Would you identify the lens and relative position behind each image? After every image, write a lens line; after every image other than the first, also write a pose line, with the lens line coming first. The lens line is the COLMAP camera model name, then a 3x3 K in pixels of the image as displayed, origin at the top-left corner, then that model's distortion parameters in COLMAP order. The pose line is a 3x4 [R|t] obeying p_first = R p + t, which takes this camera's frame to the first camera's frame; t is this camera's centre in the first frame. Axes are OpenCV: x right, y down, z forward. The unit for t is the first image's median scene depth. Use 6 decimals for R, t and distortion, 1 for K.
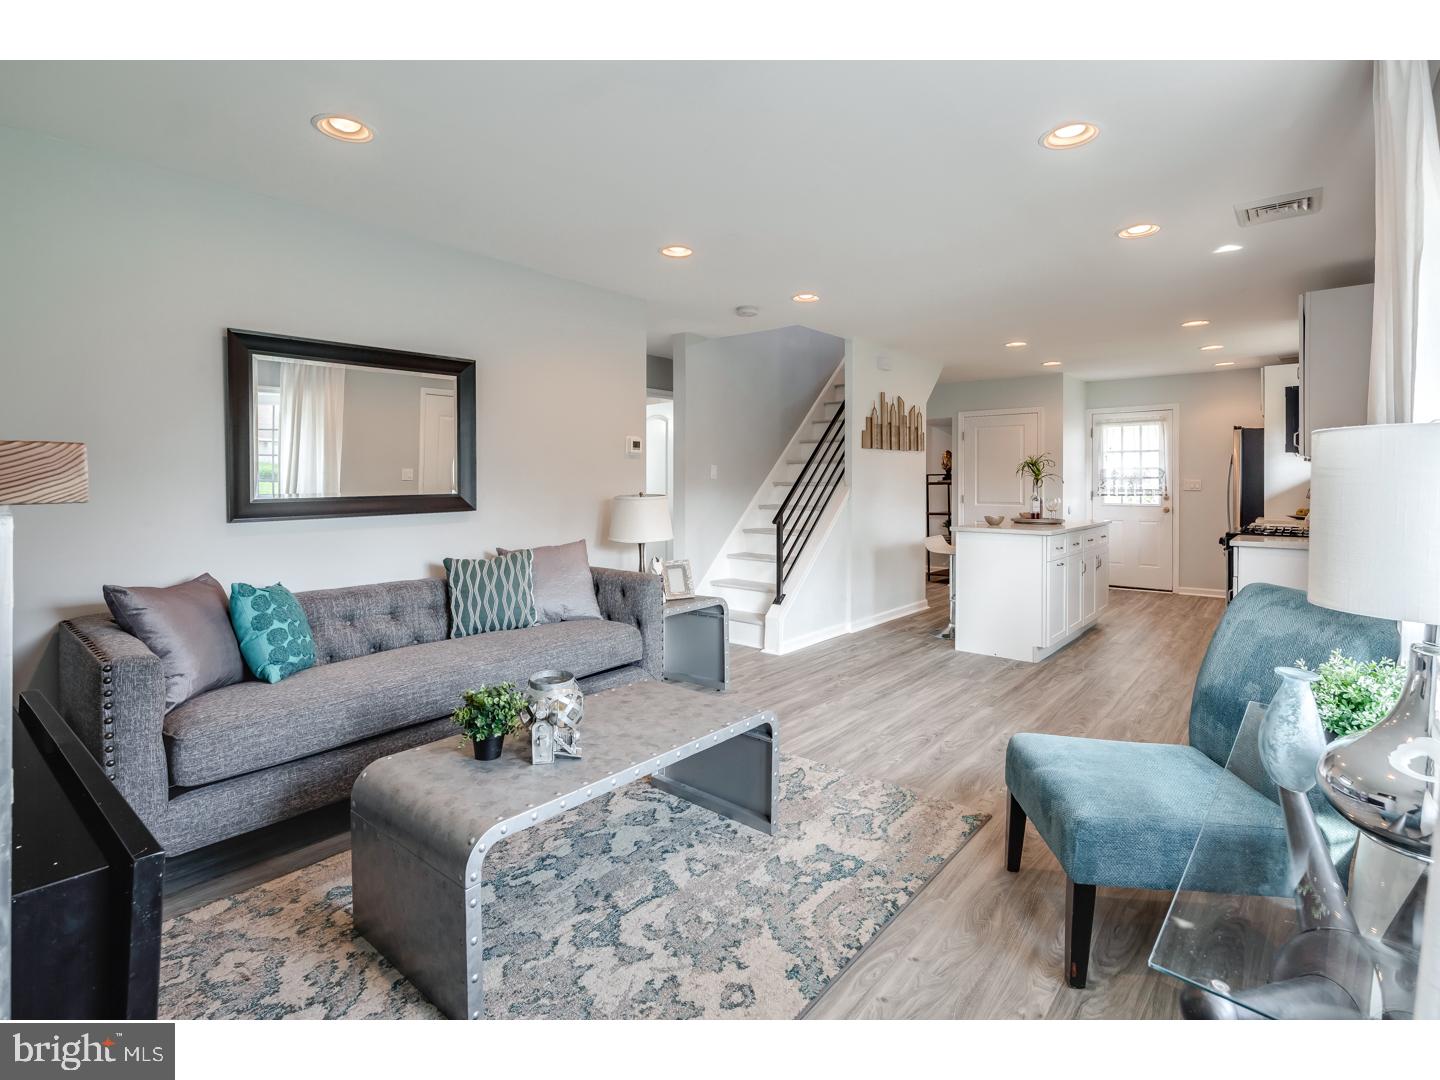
lens RADIAL K [[705.2, 0, 714.9], [0, 705.2, 498.1], [0, 0, 1]] dist [0.001010, -0.000423]
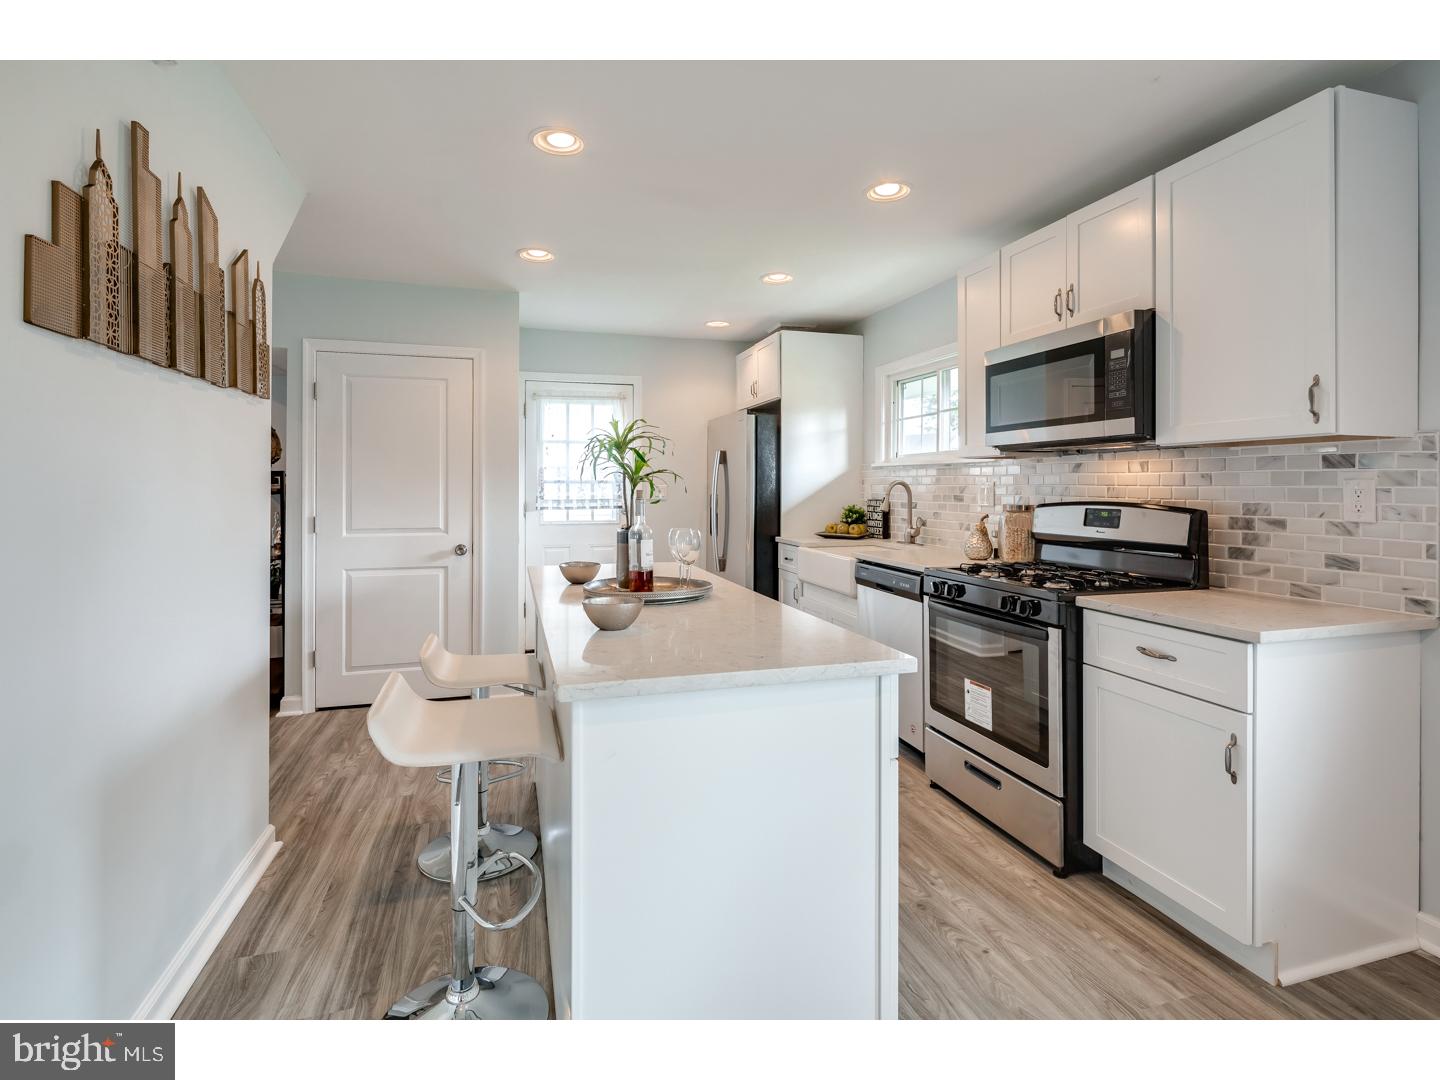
lens RADIAL K [[700.4, 0, 716.7], [0, 700.4, 478.0], [0, 0, 1]] dist [0.000268, -0.001496]
pose [[0.547677, 0.011874, 0.836606, 0.354630], [0.017709, 0.999511, -0.025779, -0.042091], [-0.836503, 0.028934, 0.547198, 1.707790]]
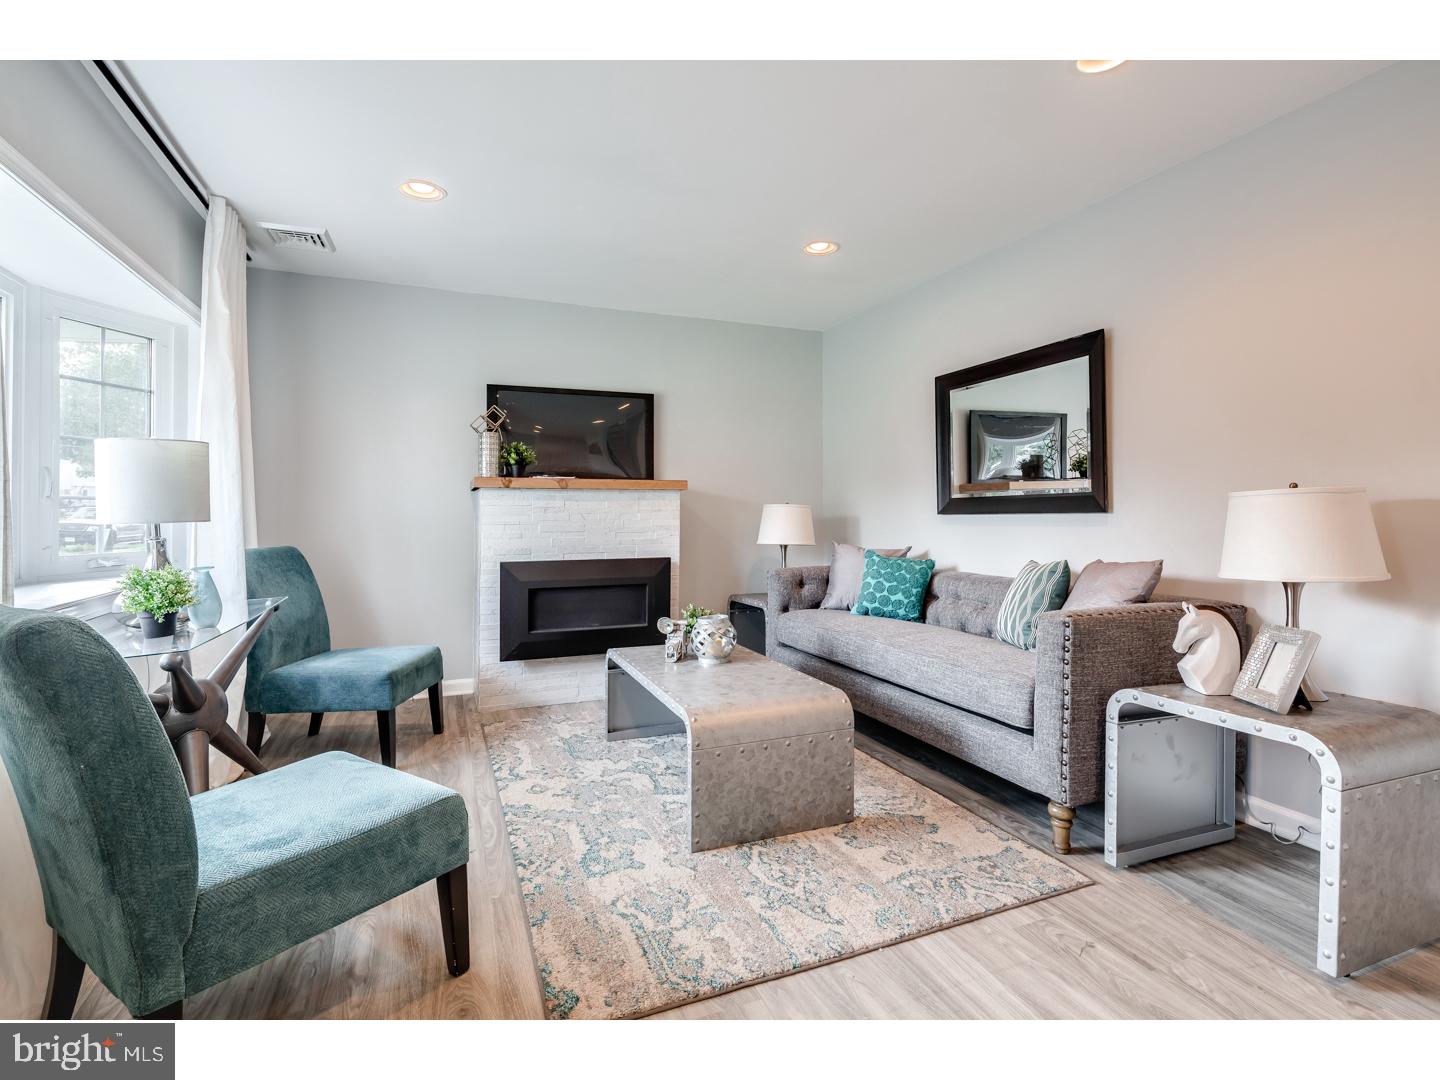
lens RADIAL K [[691.4, 0, 717.7], [0, 691.4, 519.0], [0, 0, 1]] dist [0.001488, -0.000241]
pose [[-0.465013, 0.009998, -0.885247, 0.848716], [-0.020898, 0.999534, 0.022266, 0.024086], [0.885057, 0.028854, -0.464587, 1.421582]]
